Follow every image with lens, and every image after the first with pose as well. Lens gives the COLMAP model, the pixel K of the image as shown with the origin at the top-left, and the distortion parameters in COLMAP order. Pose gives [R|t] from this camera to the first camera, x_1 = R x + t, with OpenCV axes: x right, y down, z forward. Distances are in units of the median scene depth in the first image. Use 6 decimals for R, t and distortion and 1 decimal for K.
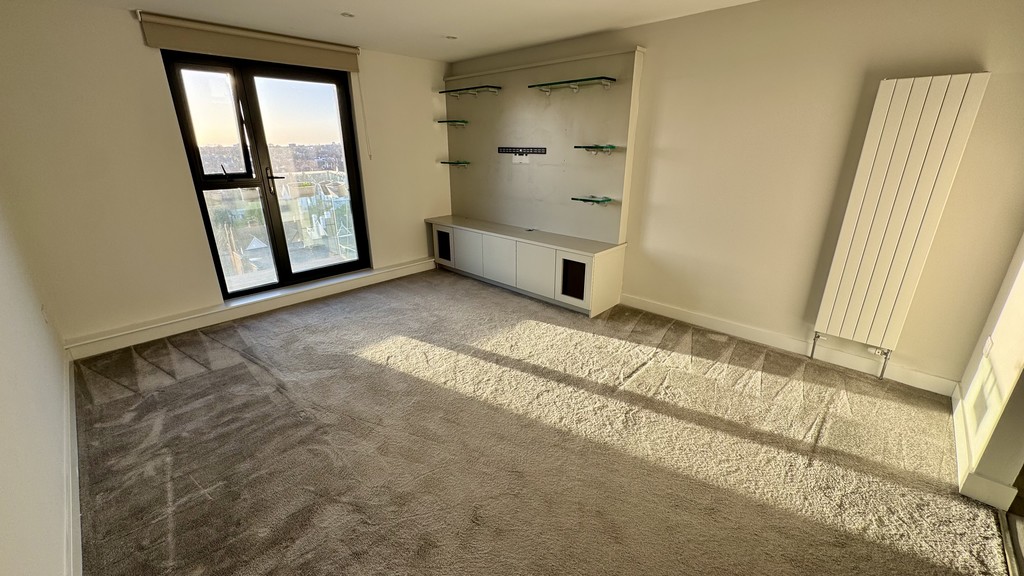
lens RADIAL K [[412.3, 0, 514.0], [0, 412.3, 290.4], [0, 0, 1]] dist [-0.002352, -0.000963]
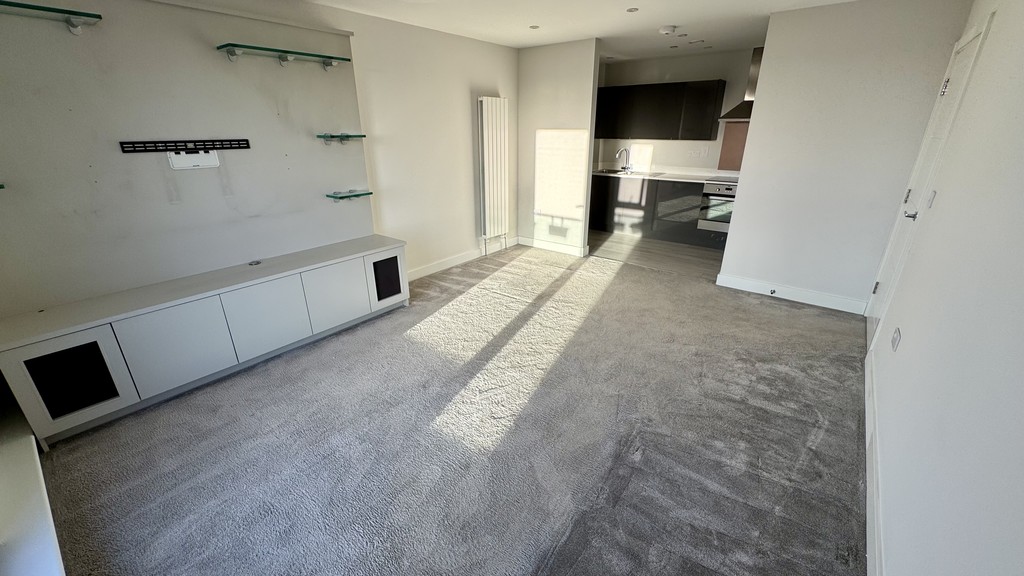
lens RADIAL K [[412.3, 0, 511.7], [0, 412.3, 289.1], [0, 0, 1]] dist [-0.002352, -0.000963]
pose [[-0.097151, -0.360576, 0.927657, -0.791466], [0.342060, 0.863192, 0.371342, -0.267581], [-0.934643, 0.353390, 0.039479, 0.741783]]
